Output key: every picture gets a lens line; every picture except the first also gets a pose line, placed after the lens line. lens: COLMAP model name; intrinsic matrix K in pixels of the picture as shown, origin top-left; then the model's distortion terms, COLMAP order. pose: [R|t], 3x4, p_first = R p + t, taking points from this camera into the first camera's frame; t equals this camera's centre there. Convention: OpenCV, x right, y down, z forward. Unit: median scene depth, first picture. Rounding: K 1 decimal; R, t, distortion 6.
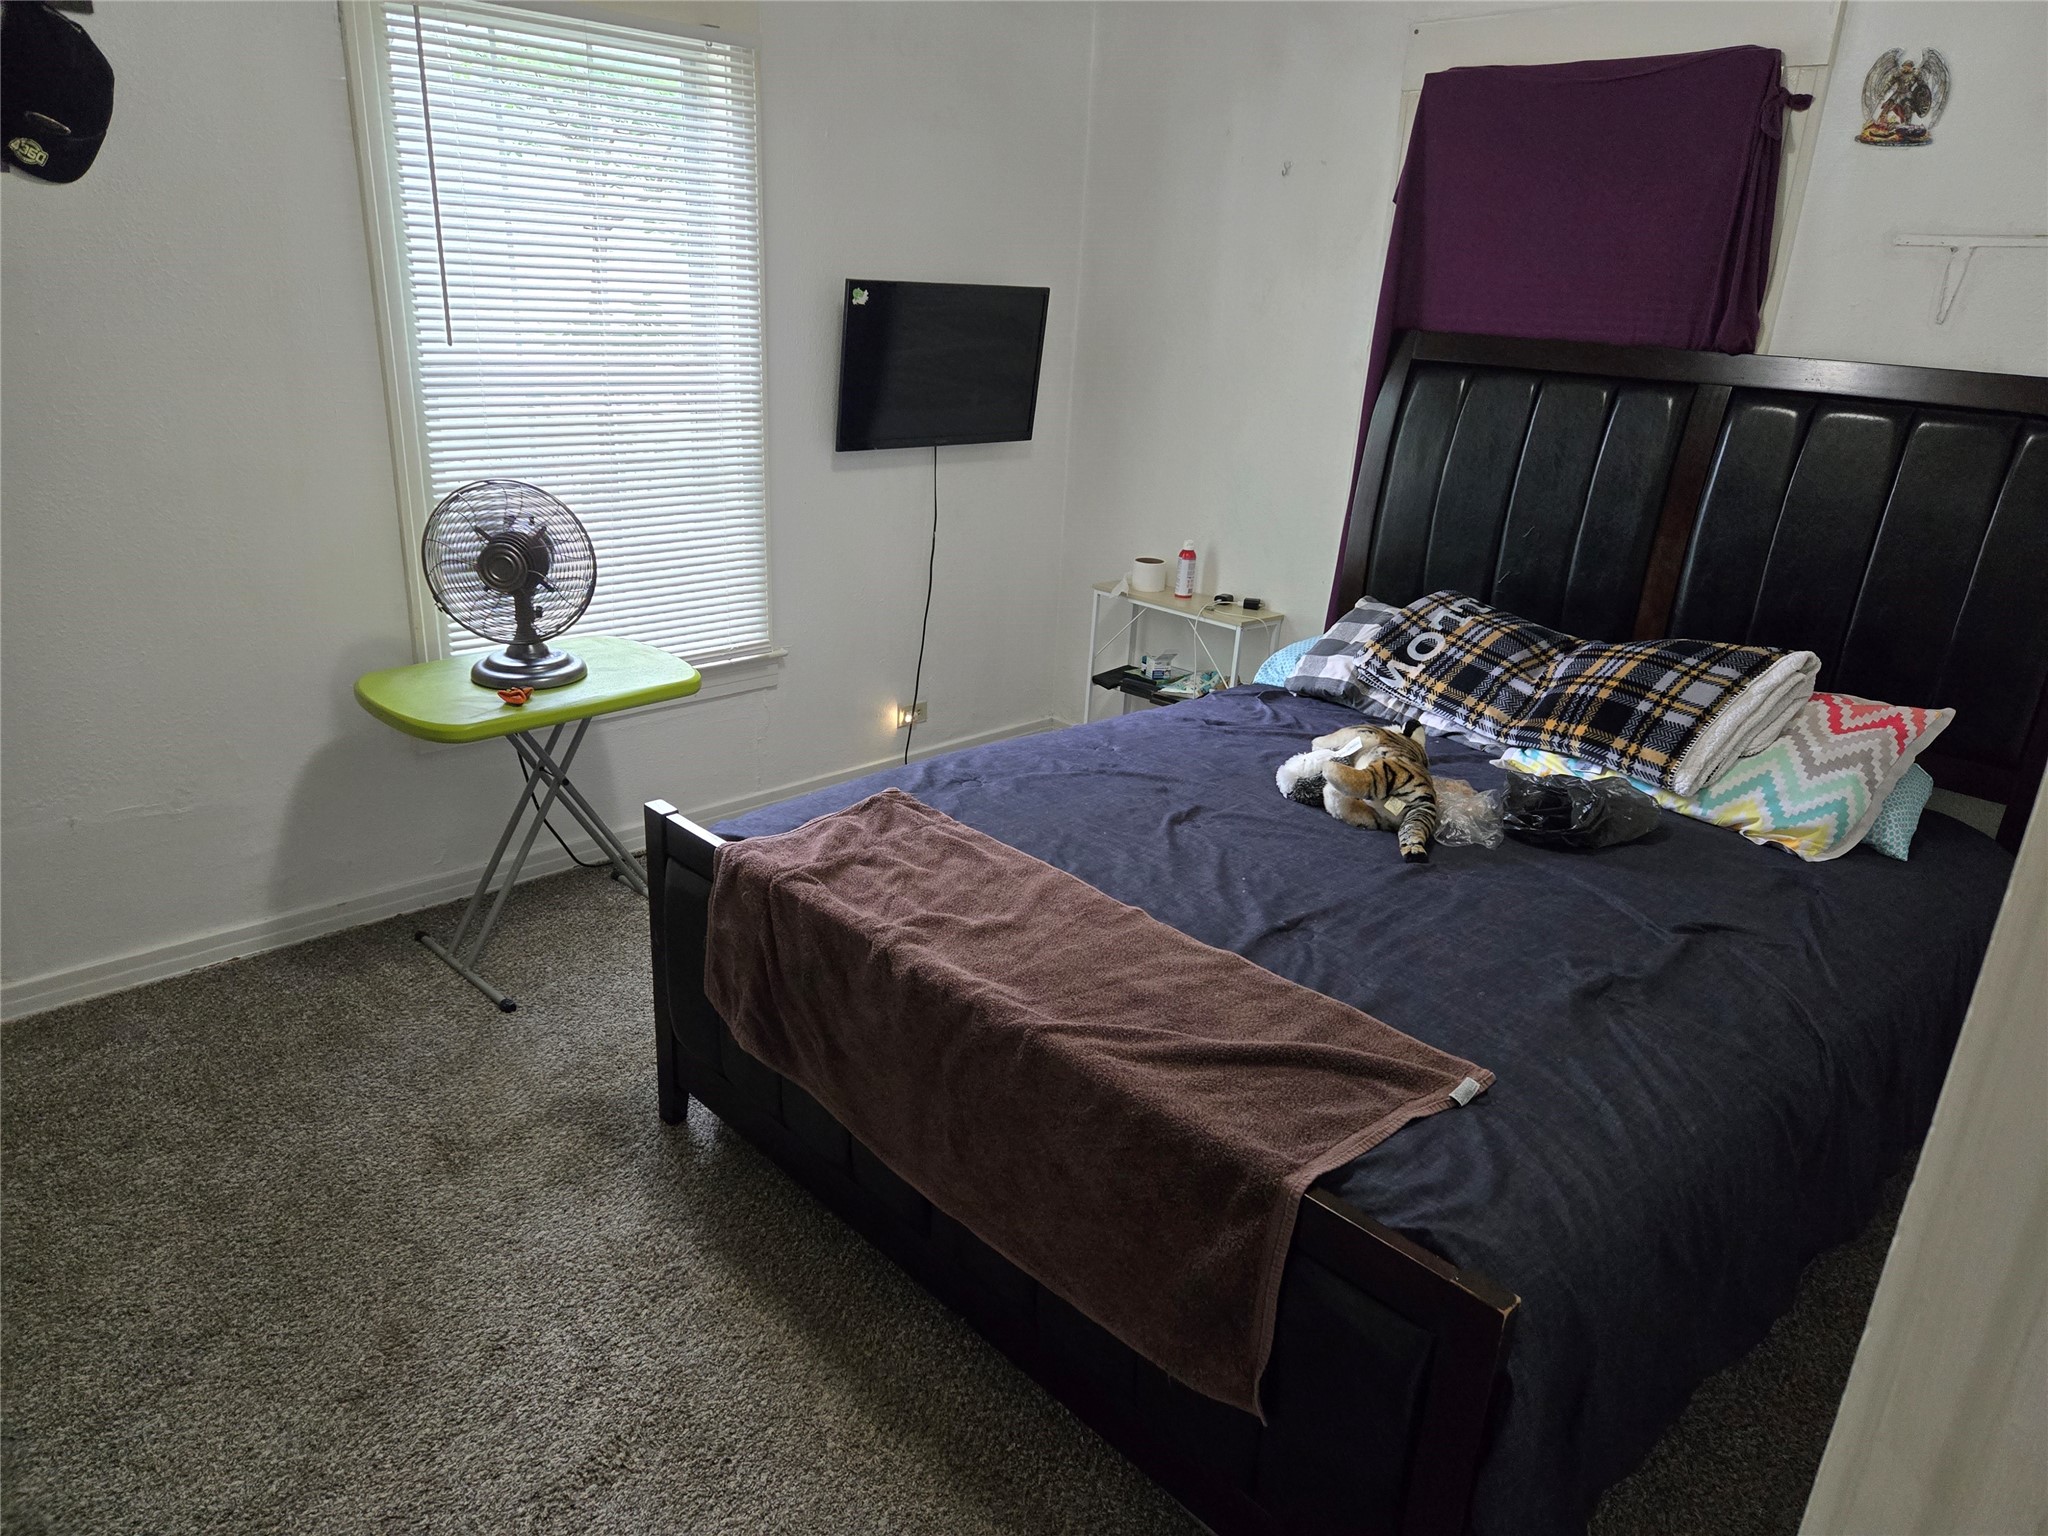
lens RADIAL K [[1310.7, 0, 1014.8], [0, 1310.7, 768.1], [0, 0, 1]] dist [0.150724, -0.130686]
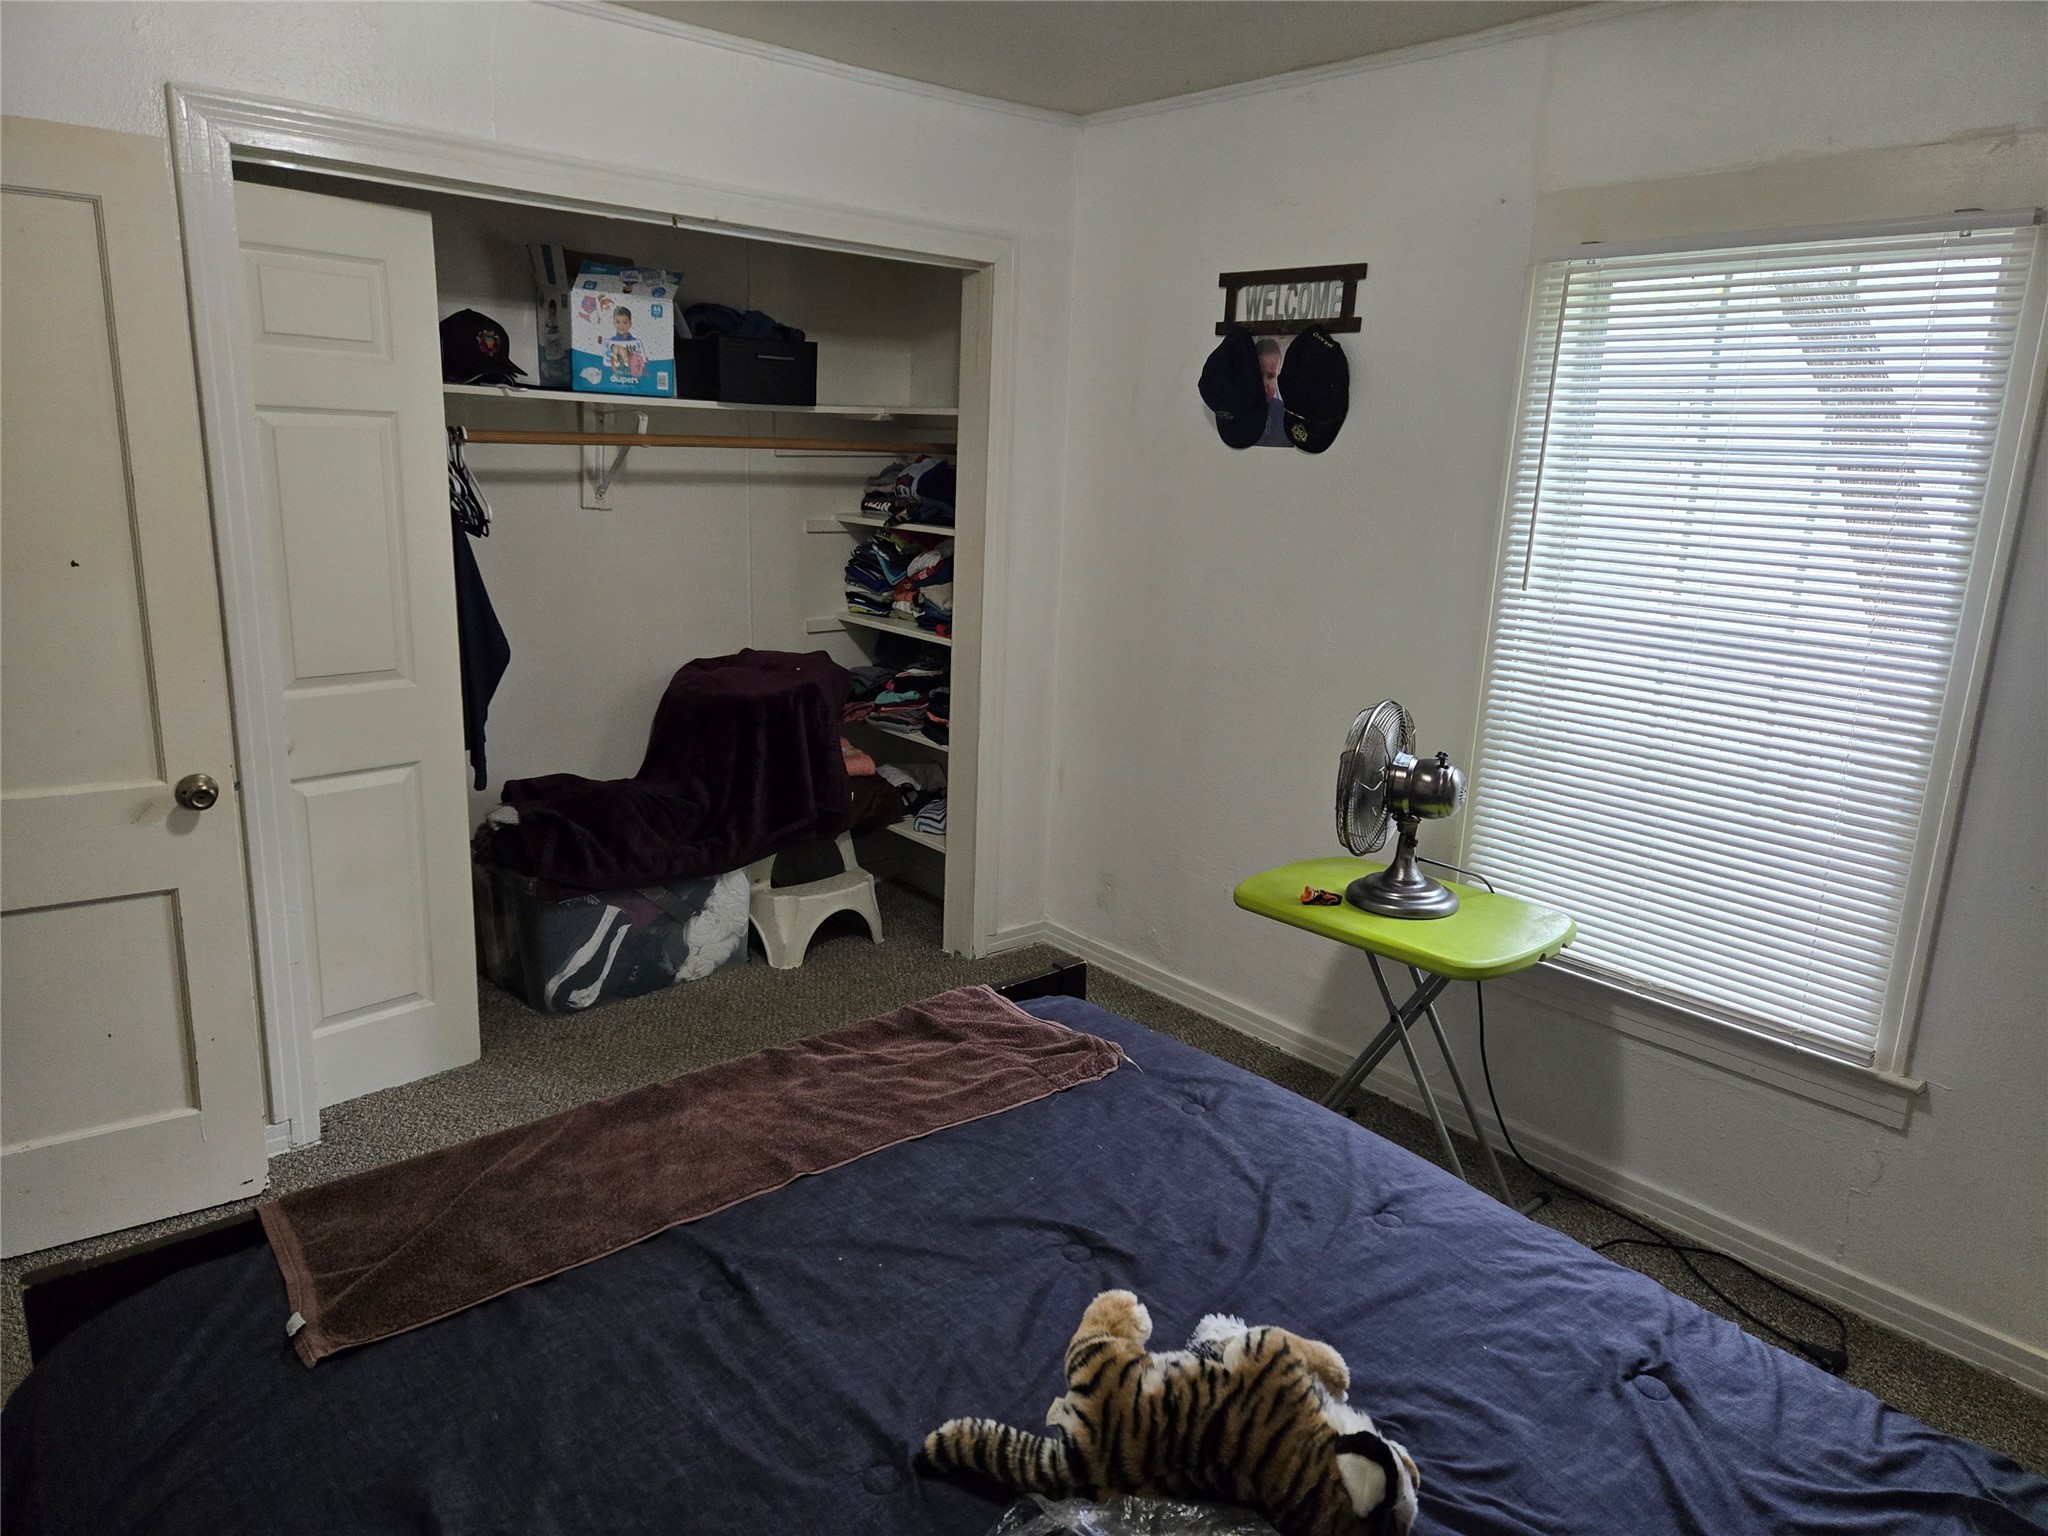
lens RADIAL K [[1310.7, 0, 1014.8], [0, 1310.7, 768.1], [0, 0, 1]] dist [0.150724, -0.130686]
pose [[-0.038425, 0.193439, -0.980360, 0.623601], [-0.393066, 0.899069, 0.192805, -0.247137], [0.918707, 0.392755, 0.041488, 0.691617]]
